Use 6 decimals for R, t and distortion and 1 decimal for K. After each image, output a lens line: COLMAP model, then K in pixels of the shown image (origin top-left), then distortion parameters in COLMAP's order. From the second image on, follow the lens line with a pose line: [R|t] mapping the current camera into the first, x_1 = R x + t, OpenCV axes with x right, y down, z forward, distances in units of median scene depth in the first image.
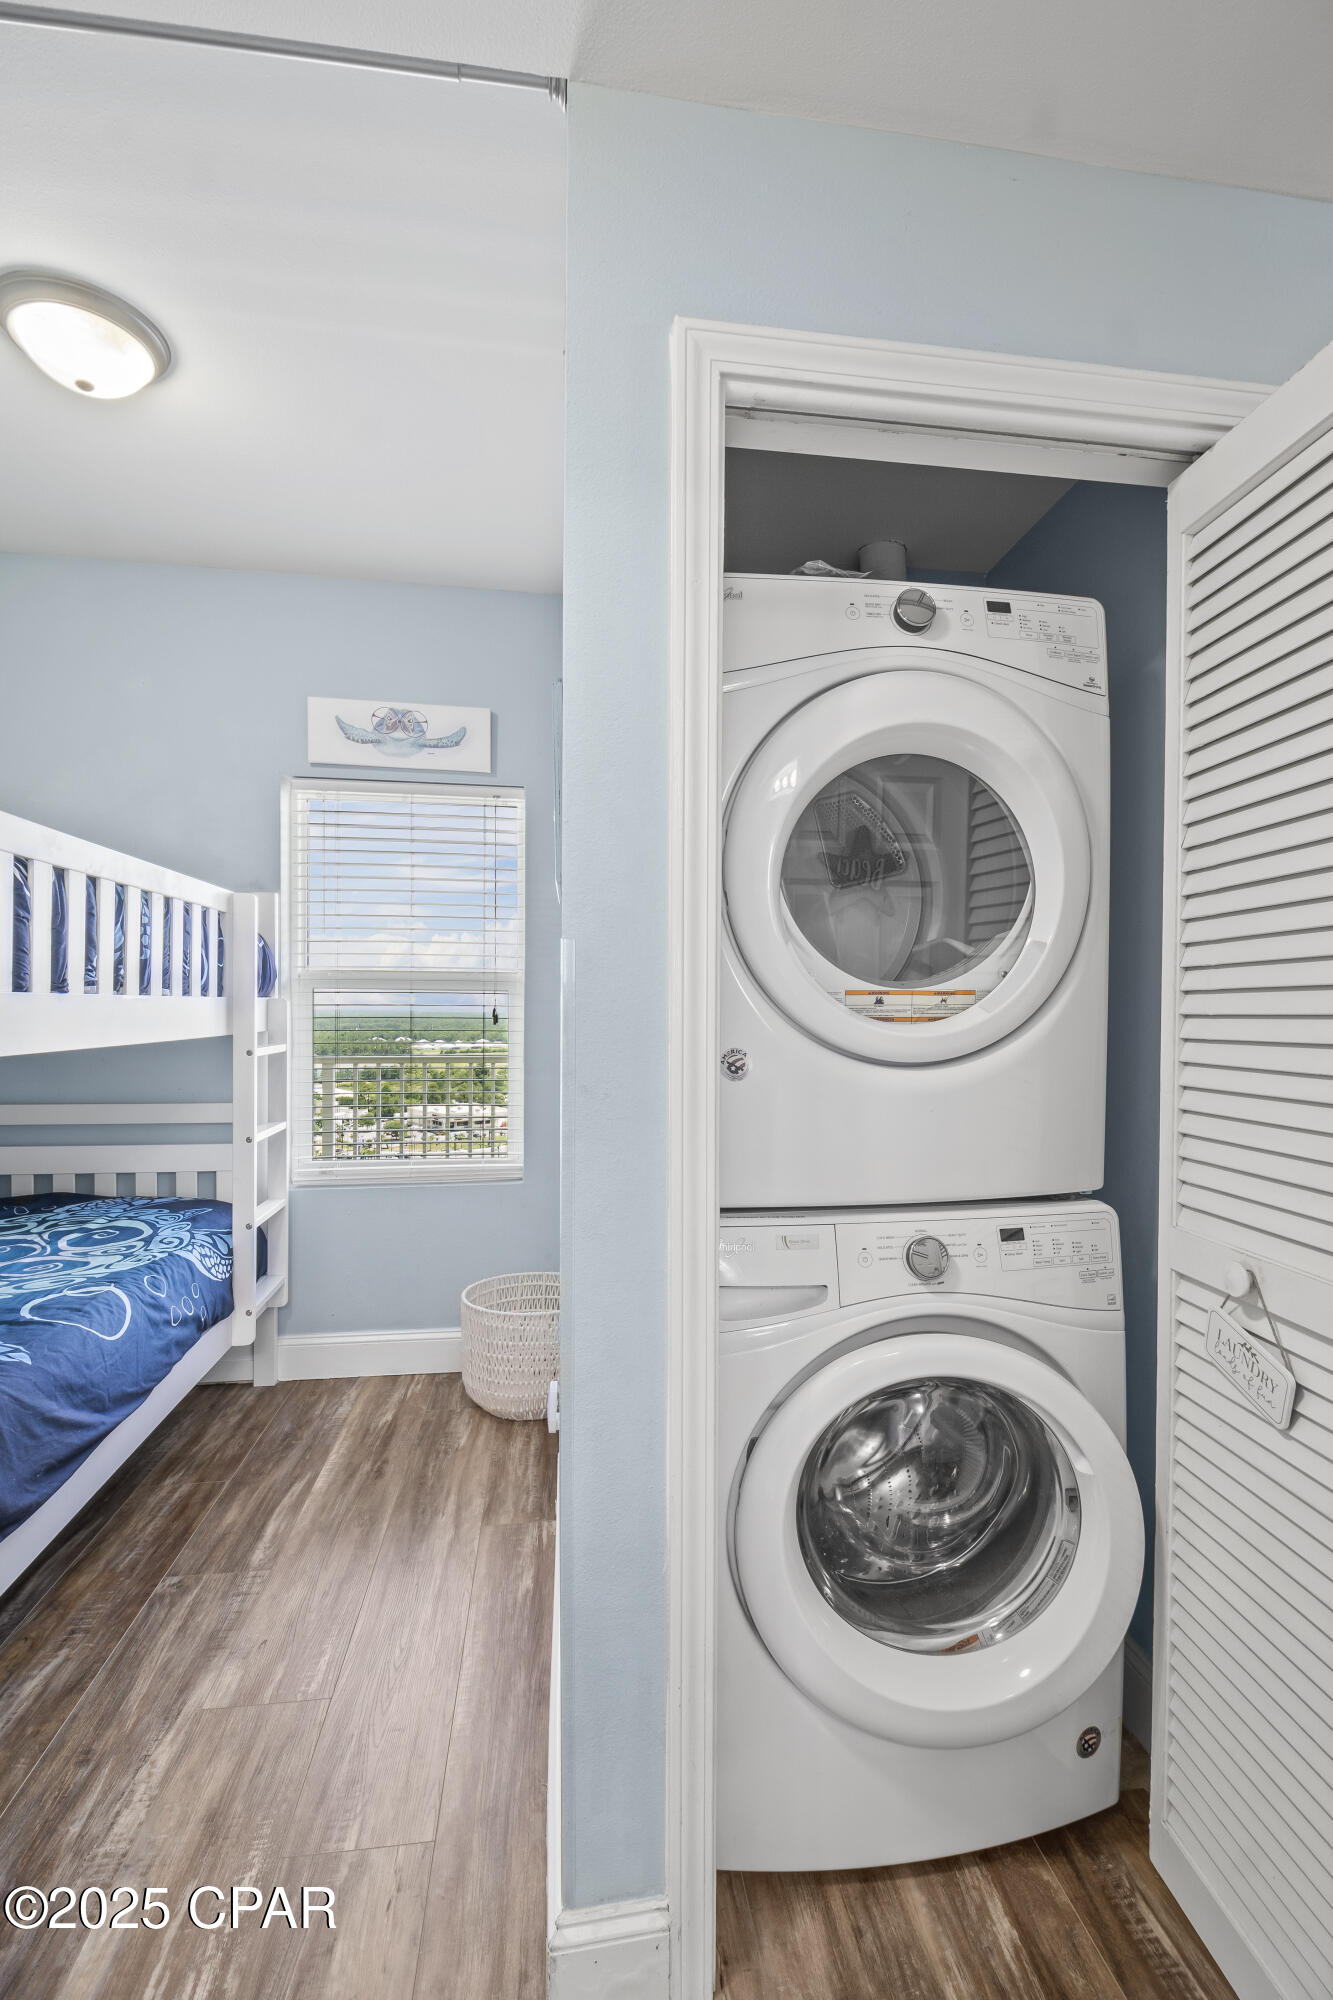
lens RADIAL K [[878.2, 0, 685.6], [0, 878.2, 1012.4], [0, 0, 1]] dist [-0.000754, -0.001090]
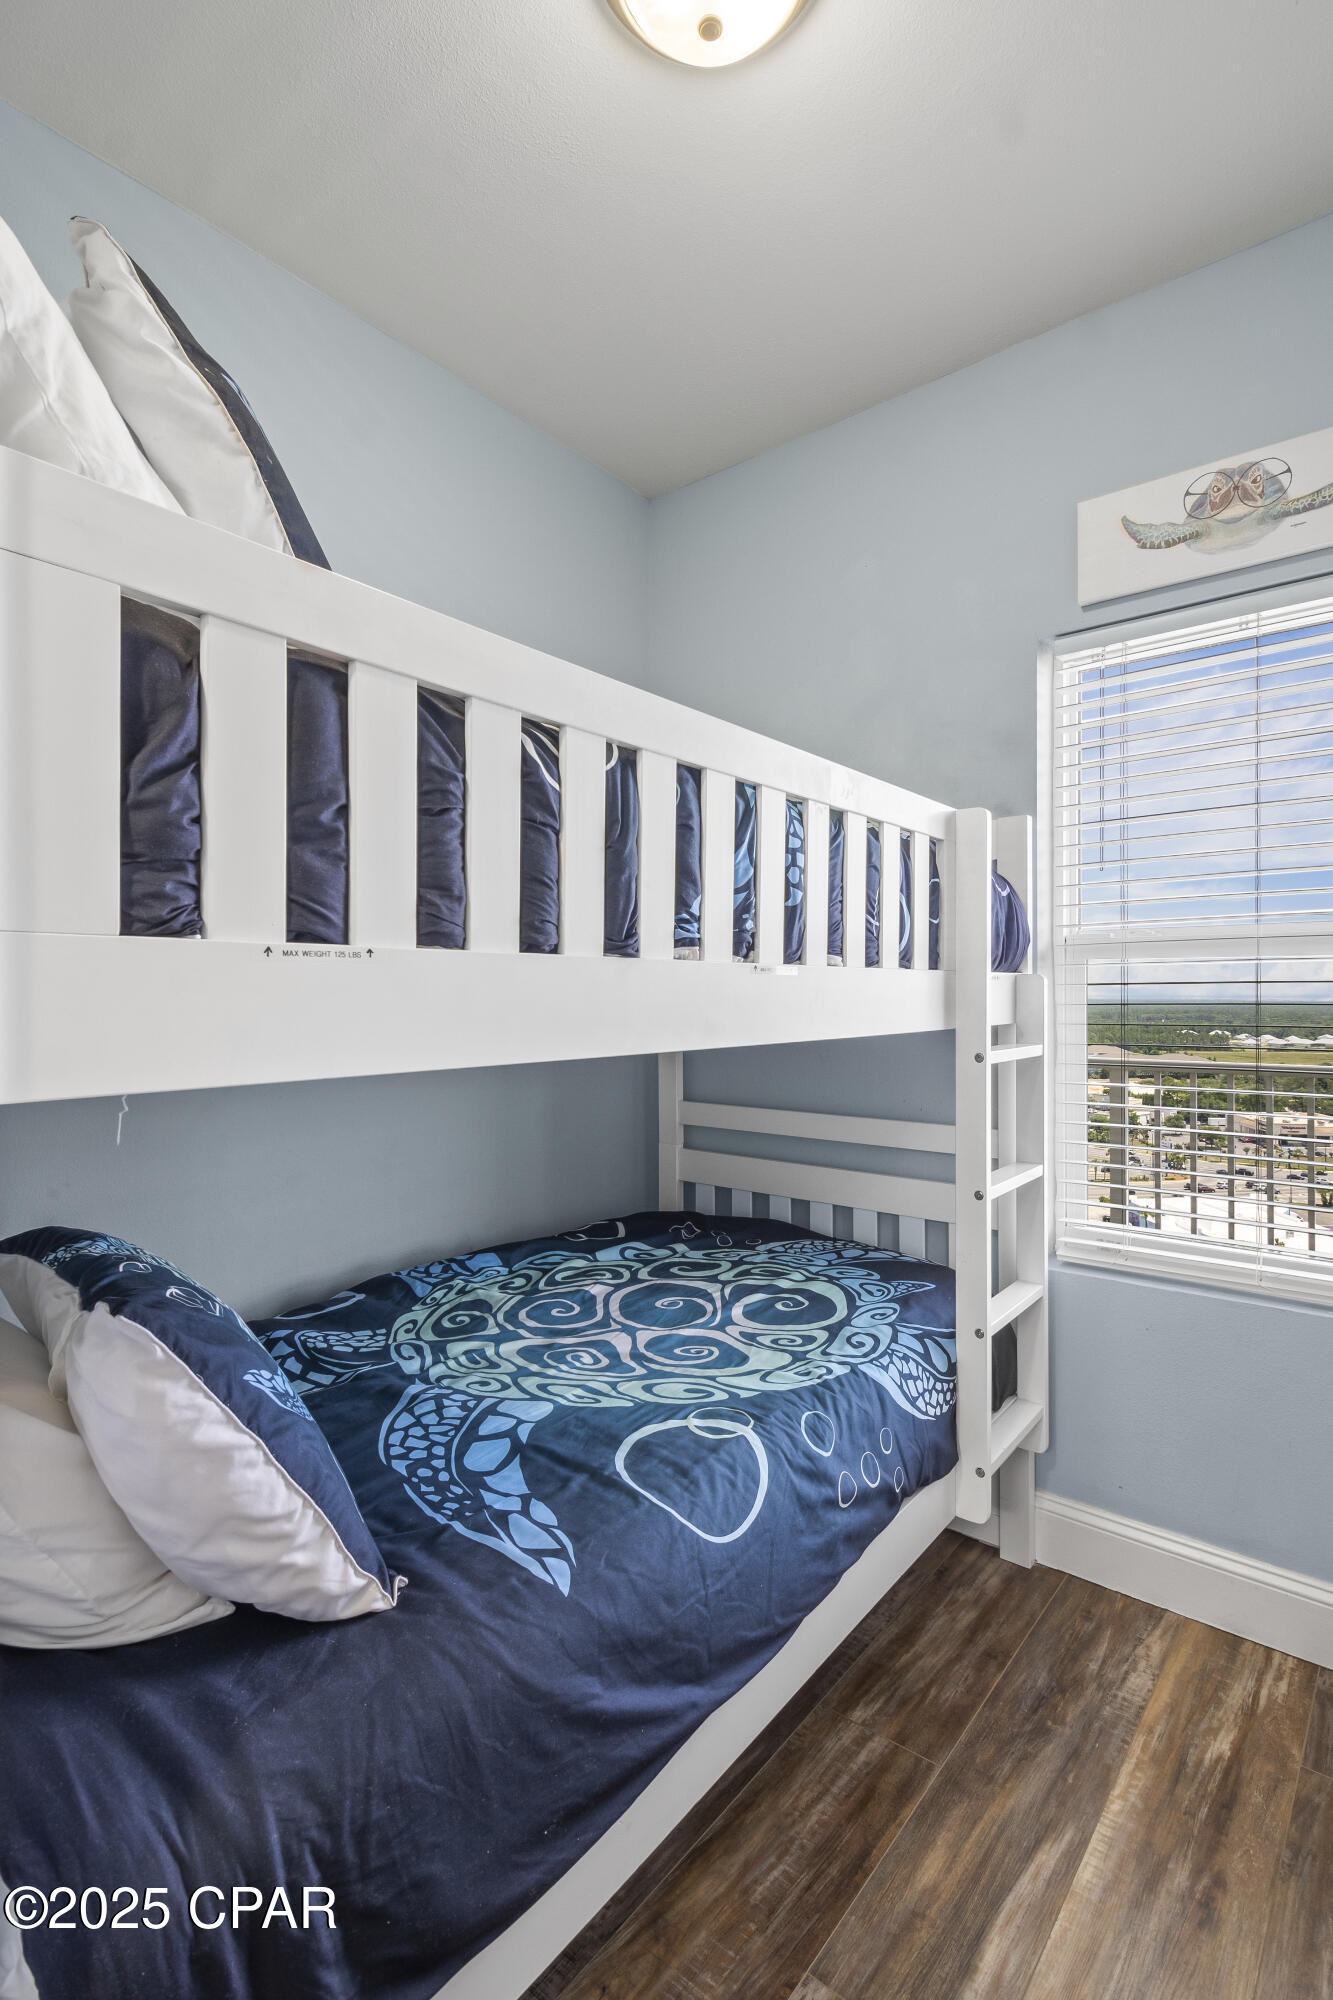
lens RADIAL K [[962.5, 0, 683.1], [0, 962.5, 996.3], [0, 0, 1]] dist [0.016146, -0.007349]
pose [[0.681027, -0.005252, -0.732240, -0.142534], [0.001894, 0.999984, -0.005411, 0.005124], [0.732256, 0.002298, 0.681025, 0.396912]]
